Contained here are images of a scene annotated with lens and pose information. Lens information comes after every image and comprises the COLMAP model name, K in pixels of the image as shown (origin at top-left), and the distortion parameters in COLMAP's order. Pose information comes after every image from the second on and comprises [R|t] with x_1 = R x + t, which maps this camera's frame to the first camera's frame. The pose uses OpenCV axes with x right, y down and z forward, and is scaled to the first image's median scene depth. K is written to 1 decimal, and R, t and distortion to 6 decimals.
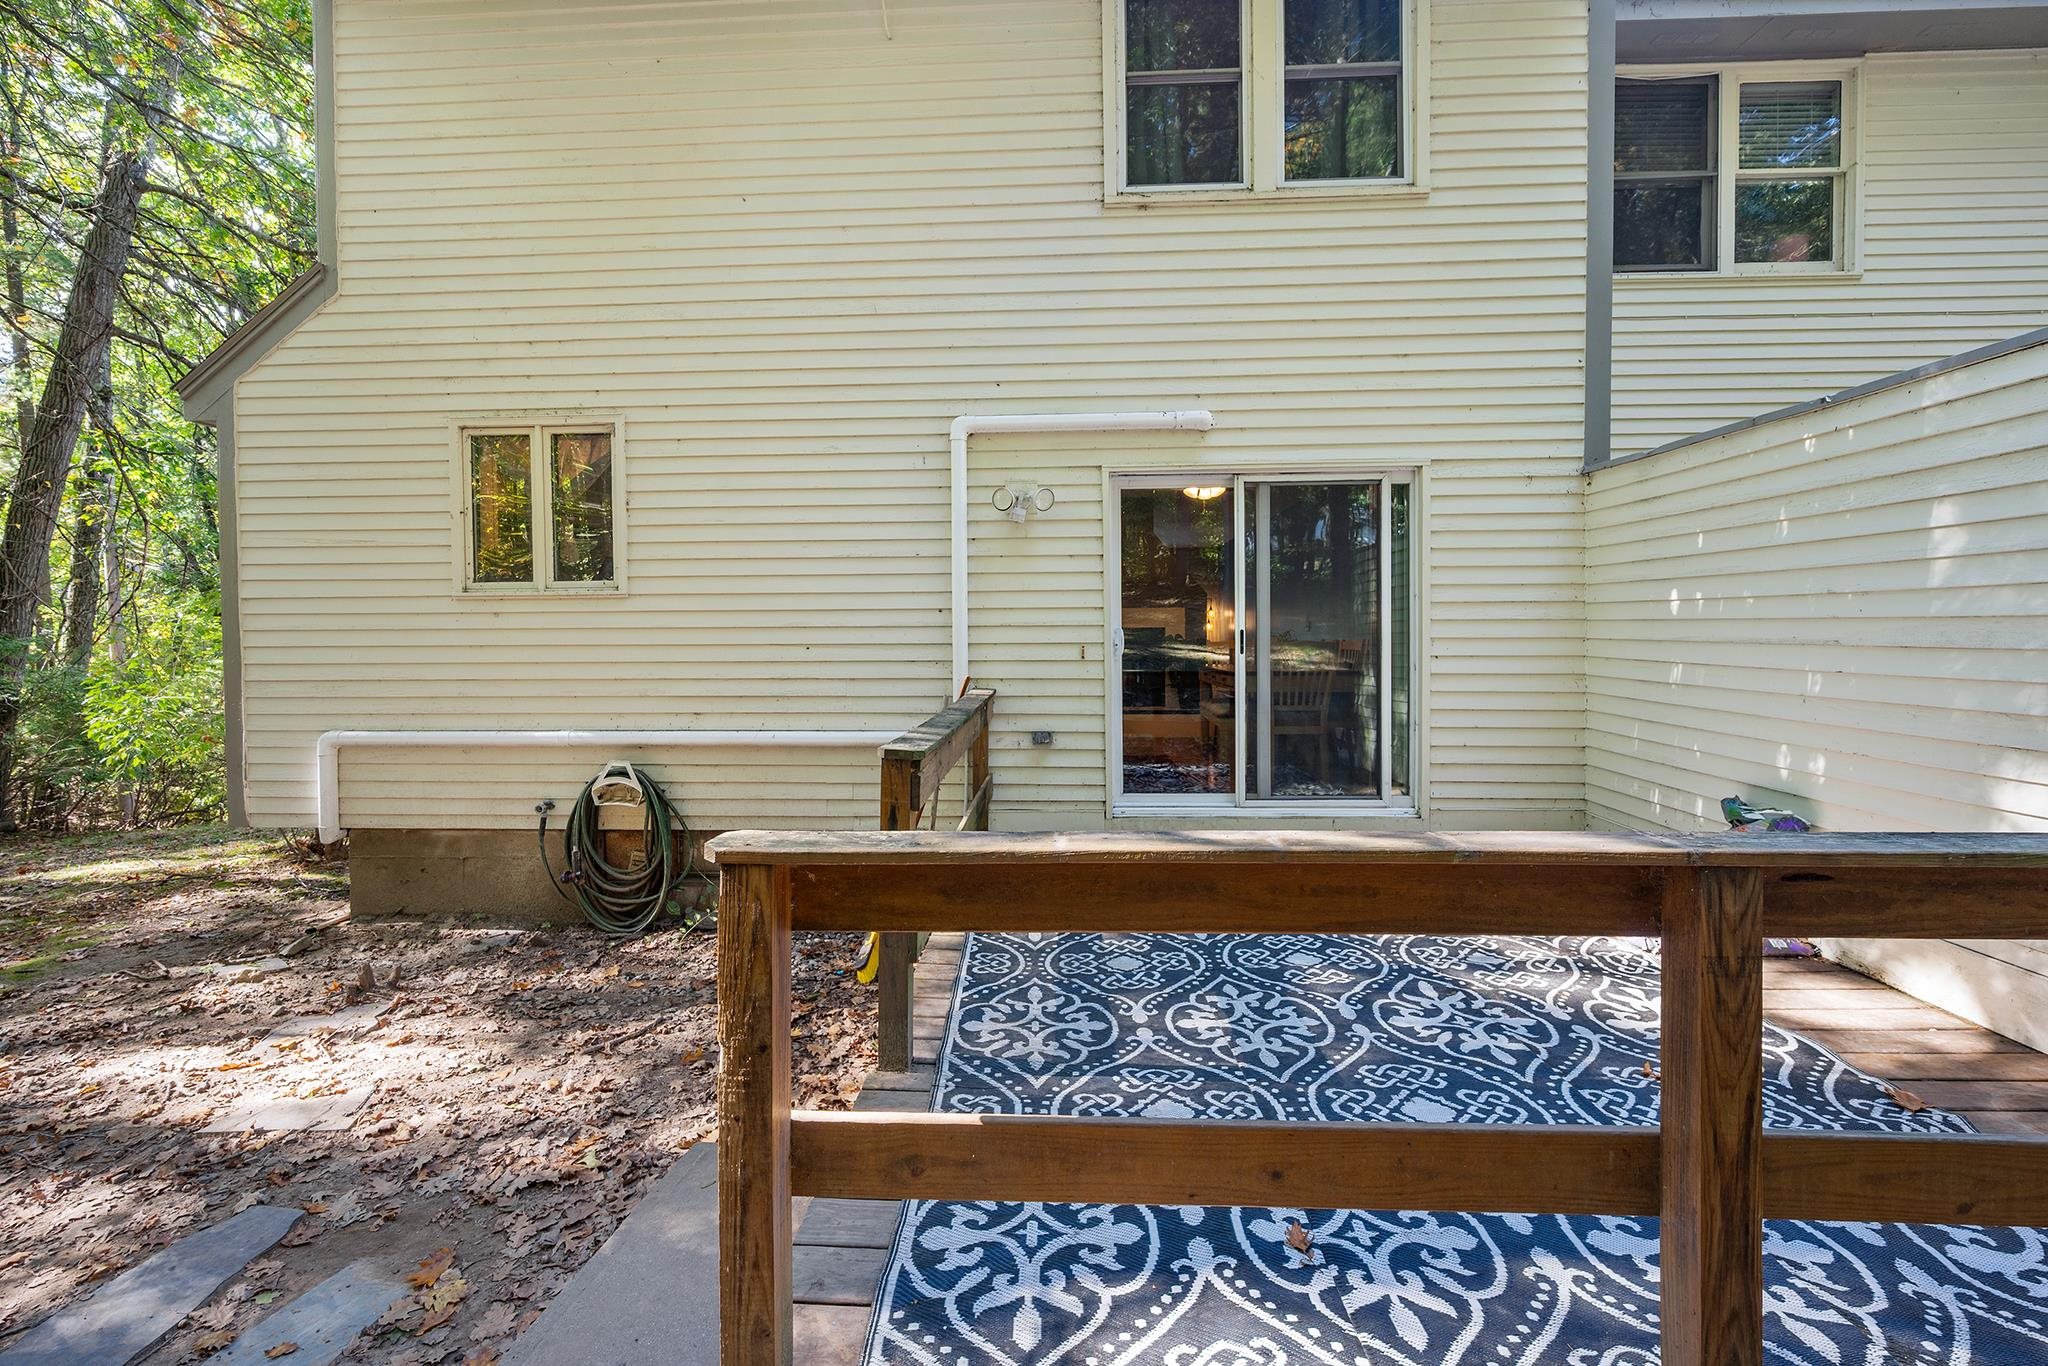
lens RADIAL K [[836.7, 0, 1027.3], [0, 836.7, 633.4], [0, 0, 1]] dist [-0.000284, -0.000017]
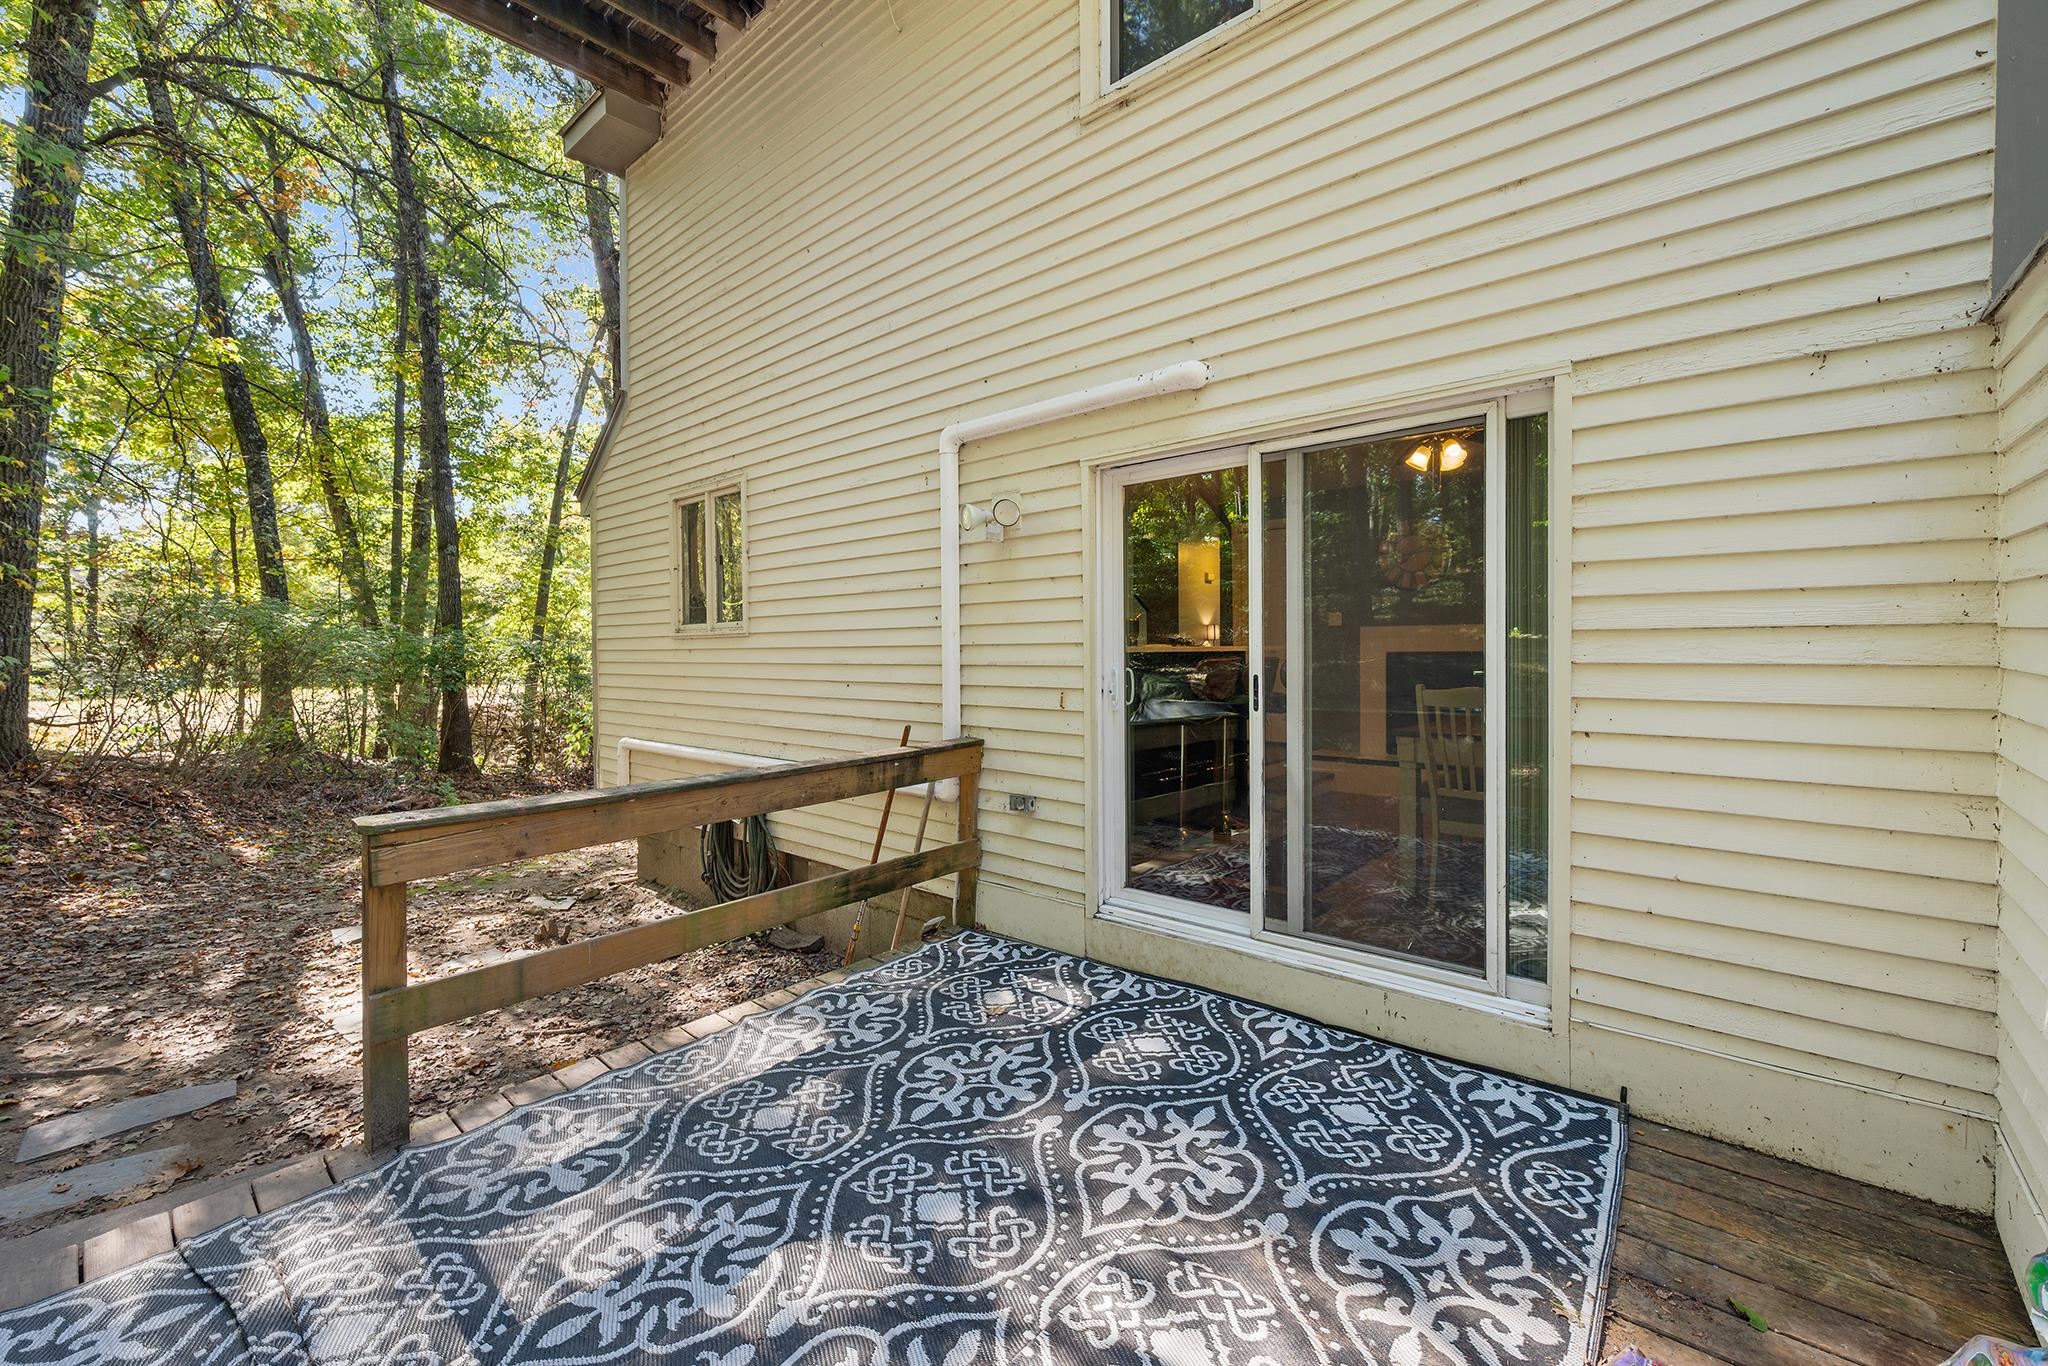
lens RADIAL K [[844.5, 0, 1029.9], [0, 844.5, 640.9], [0, 0, 1]] dist [0.001365, -0.000419]
pose [[0.782380, -0.007690, -0.622753, 0.534480], [0.007060, 0.999969, -0.003479, -0.030576], [0.622761, -0.001675, 0.782411, 0.358151]]
